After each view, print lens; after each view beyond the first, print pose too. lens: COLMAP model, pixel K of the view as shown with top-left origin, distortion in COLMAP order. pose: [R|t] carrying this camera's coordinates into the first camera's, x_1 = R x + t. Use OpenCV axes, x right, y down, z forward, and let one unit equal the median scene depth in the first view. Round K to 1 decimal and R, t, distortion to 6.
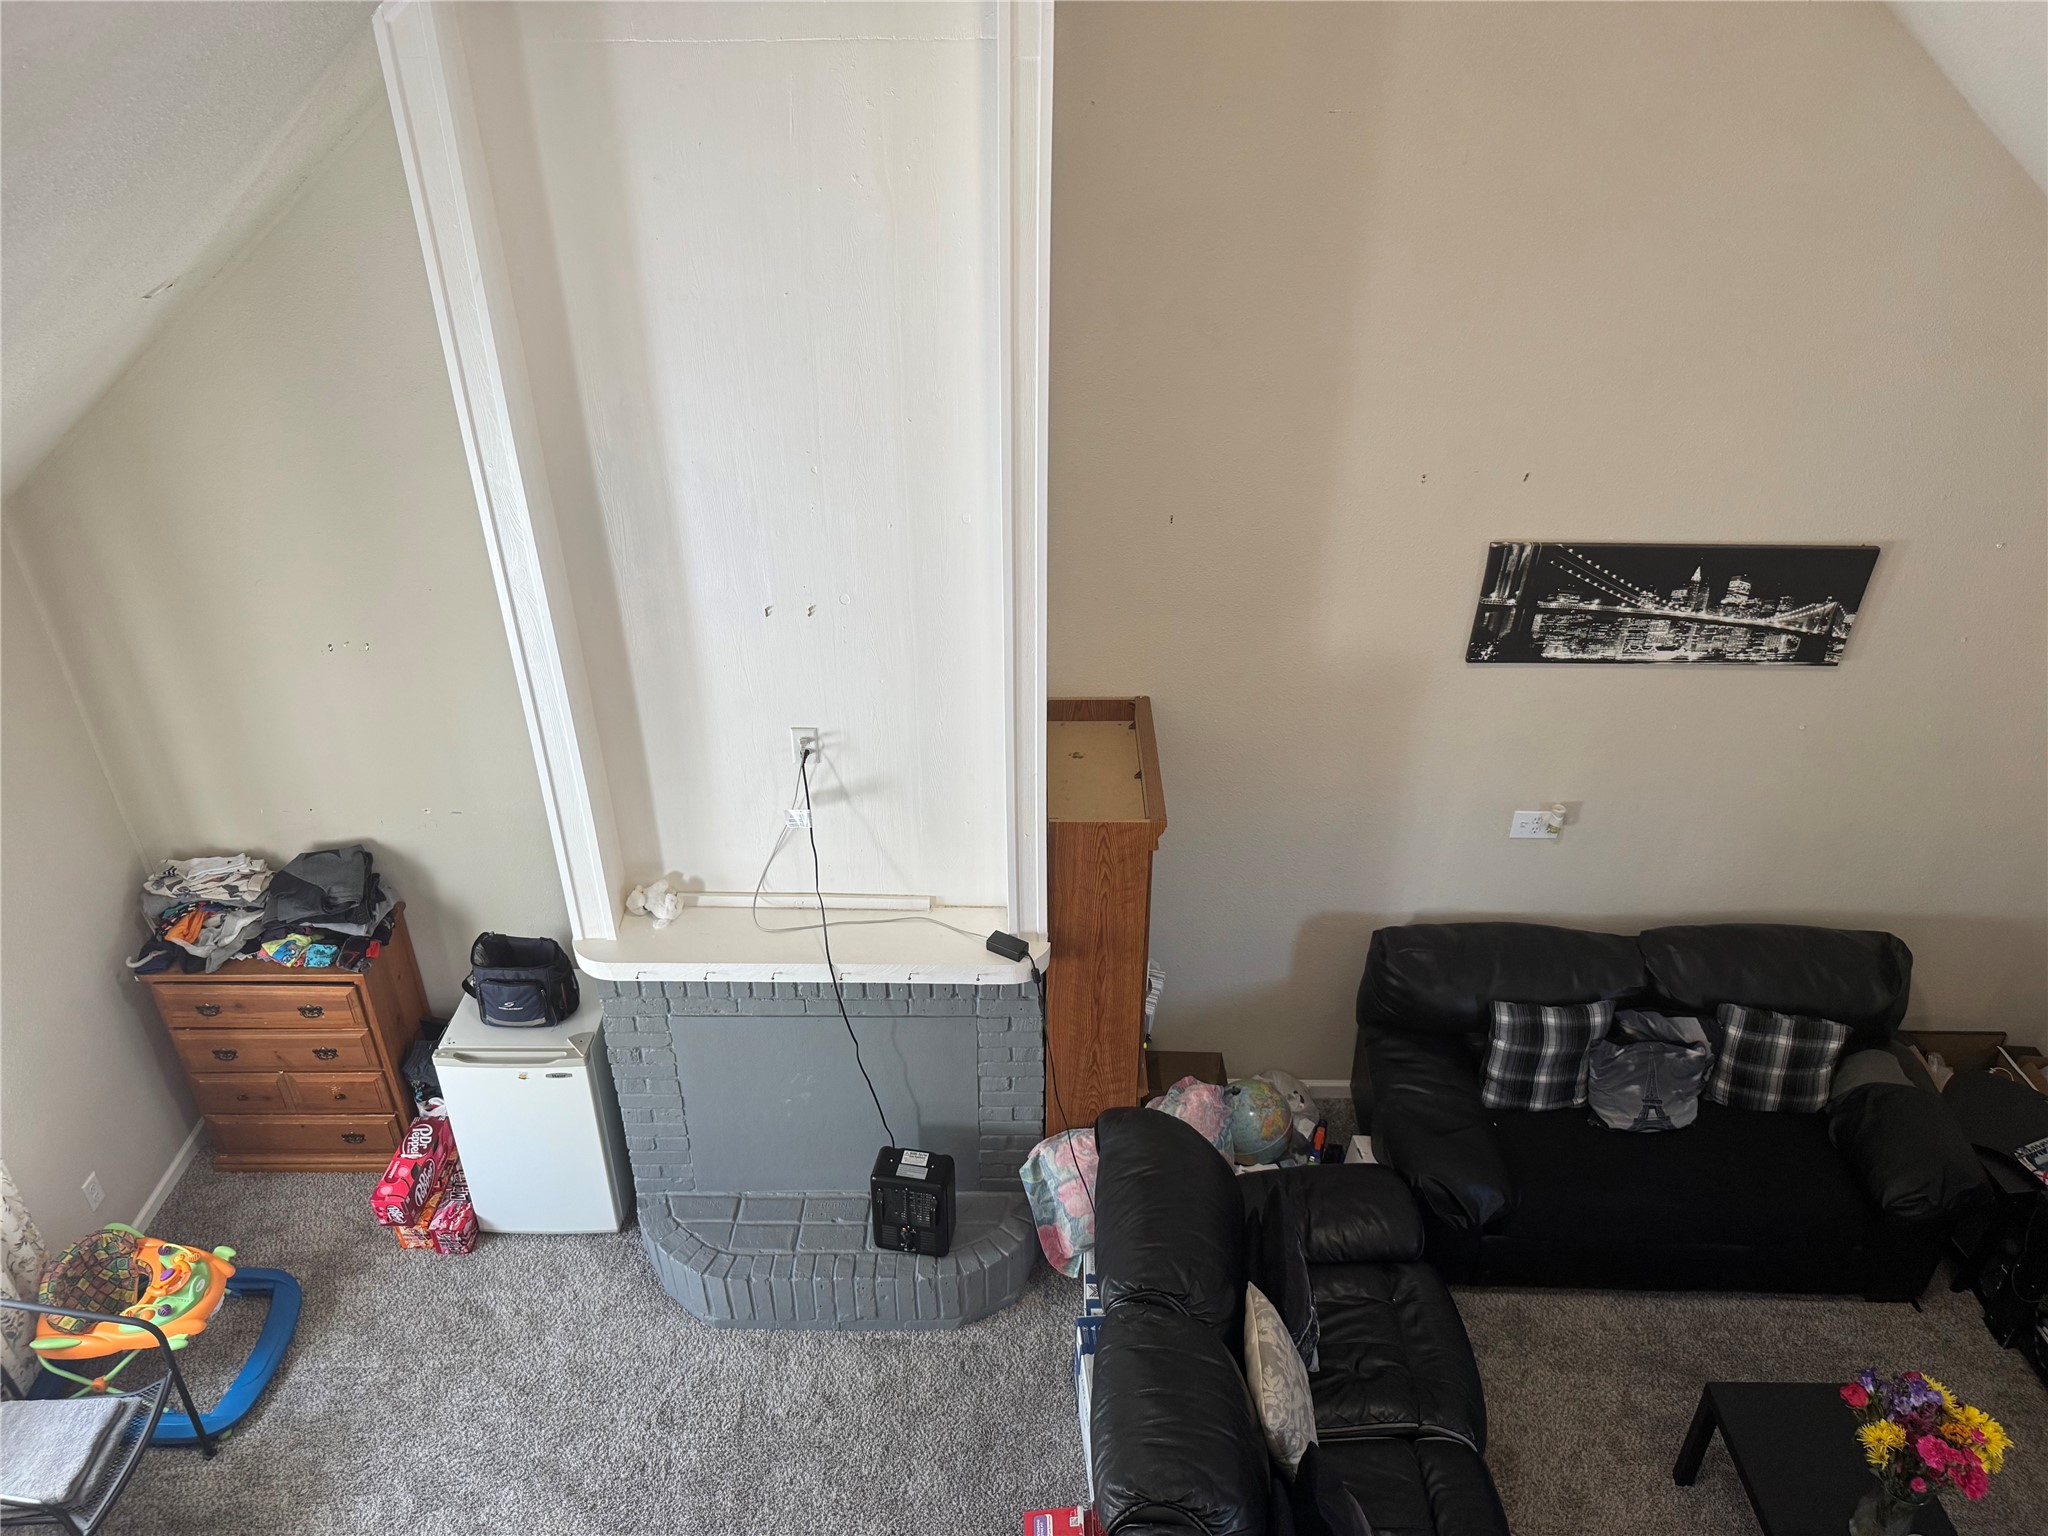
lens RADIAL K [[1440.3, 0, 989.4], [0, 1440.3, 749.4], [0, 0, 1]] dist [0.023057, -0.029773]
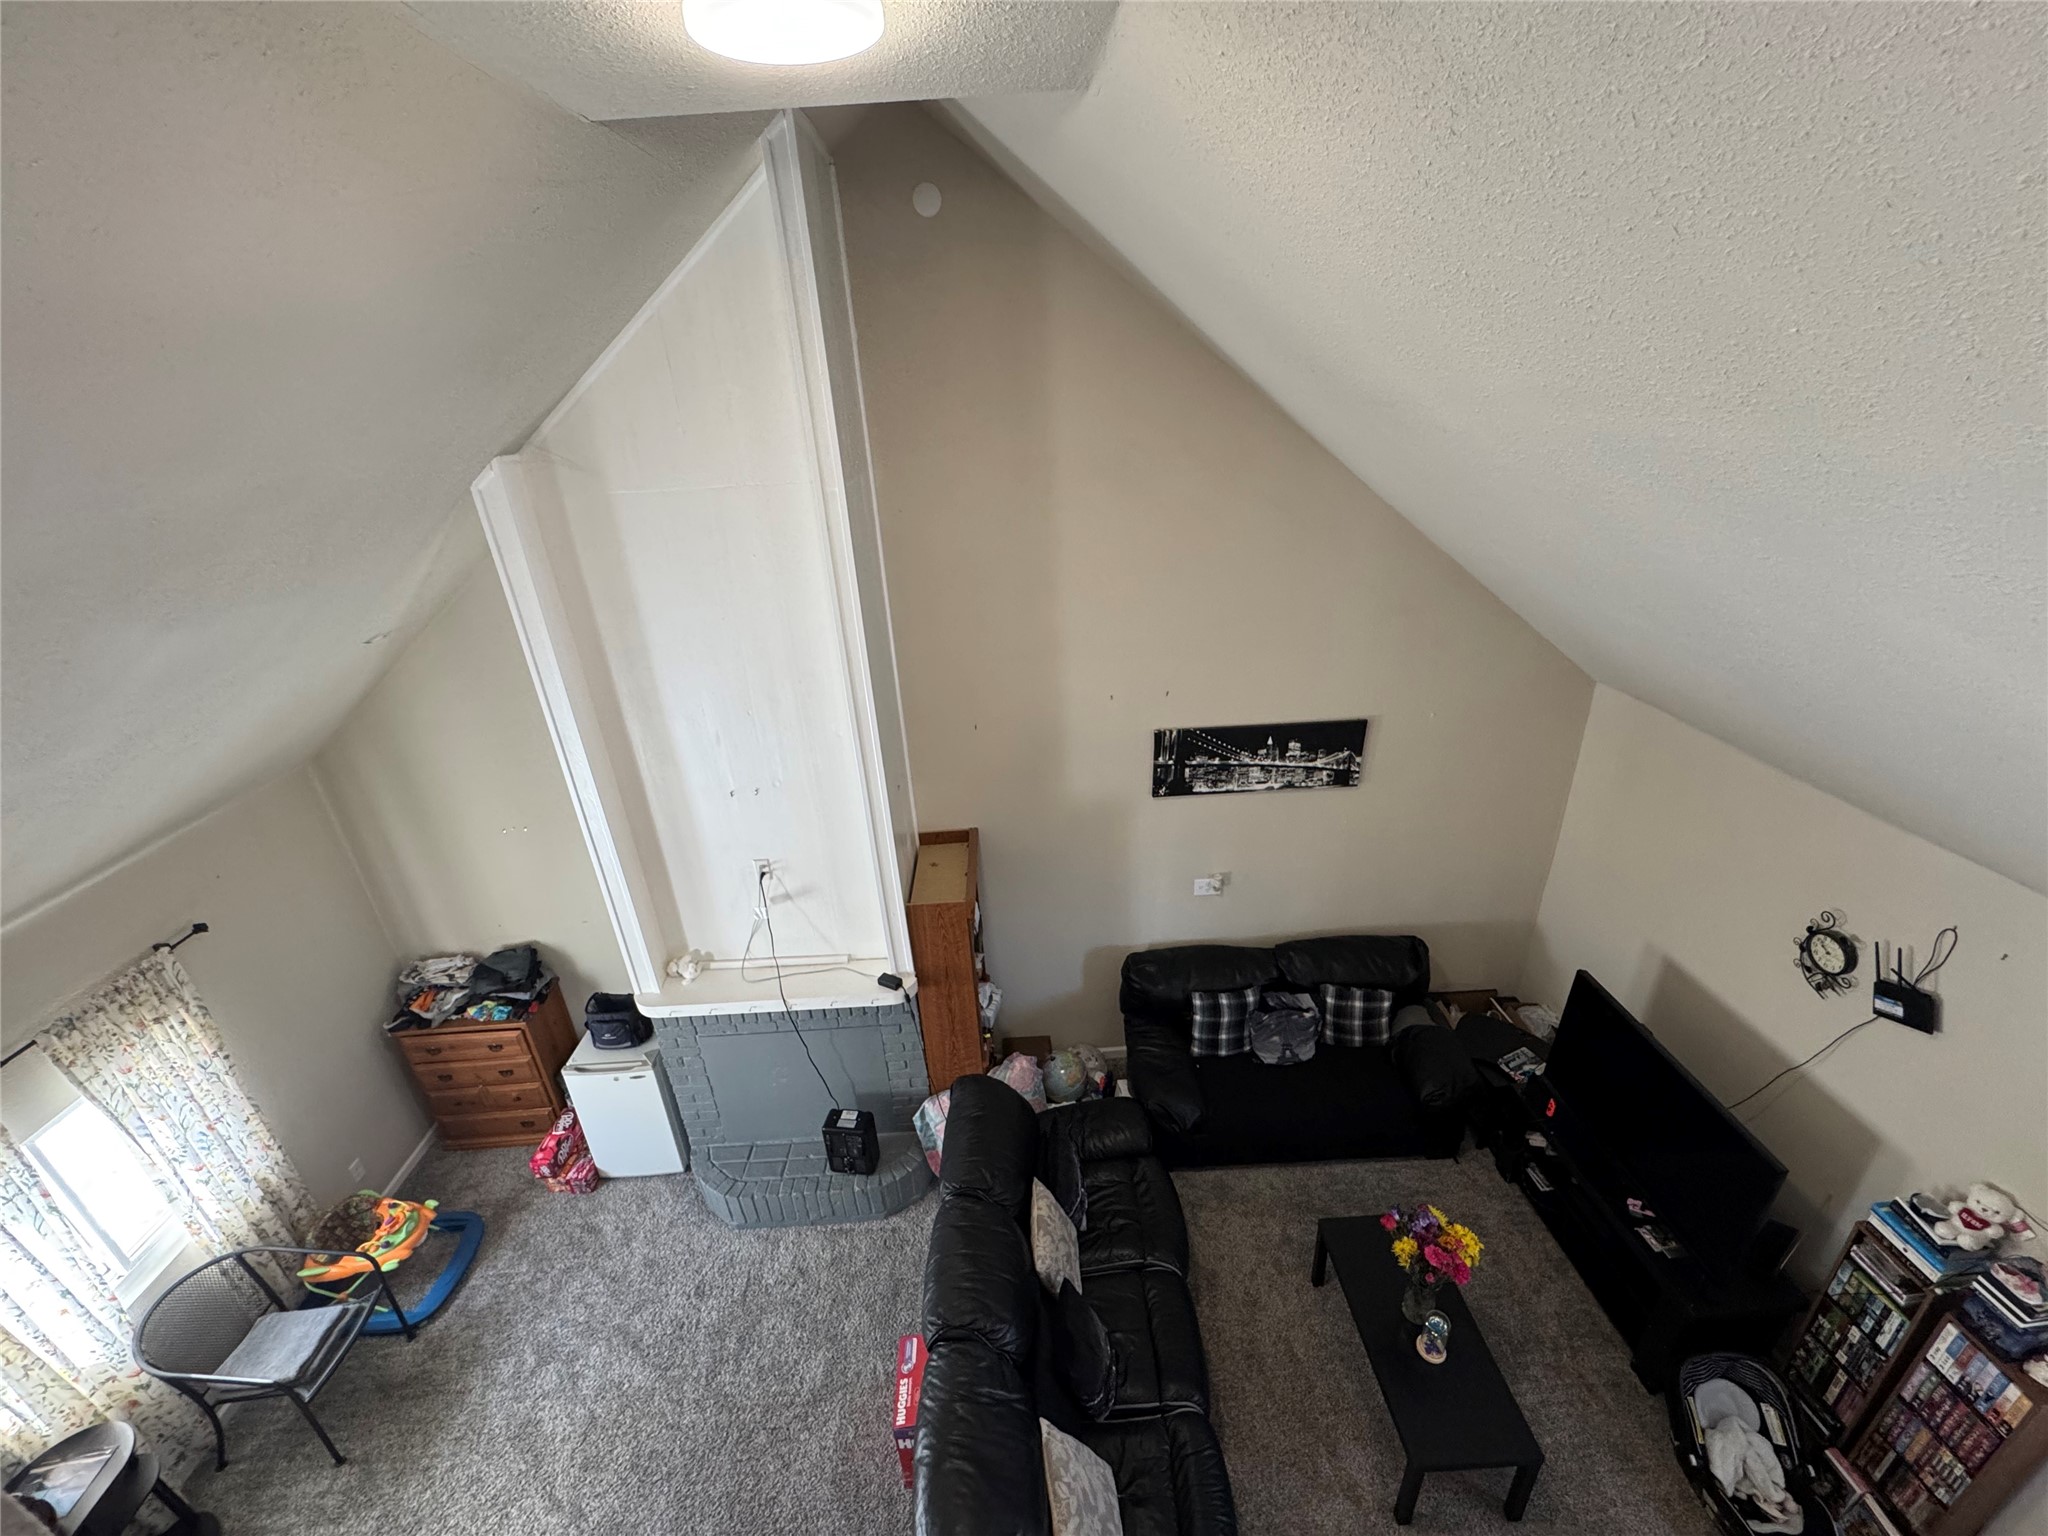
lens RADIAL K [[816.0, 0, 1024.3], [0, 816.0, 751.4], [0, 0, 1]] dist [-0.003576, 0.000471]
pose [[0.997681, -0.062592, 0.026734, 0.152726], [0.065520, 0.989575, -0.128252, 0.001875], [-0.018427, 0.129706, 0.991381, 0.004260]]
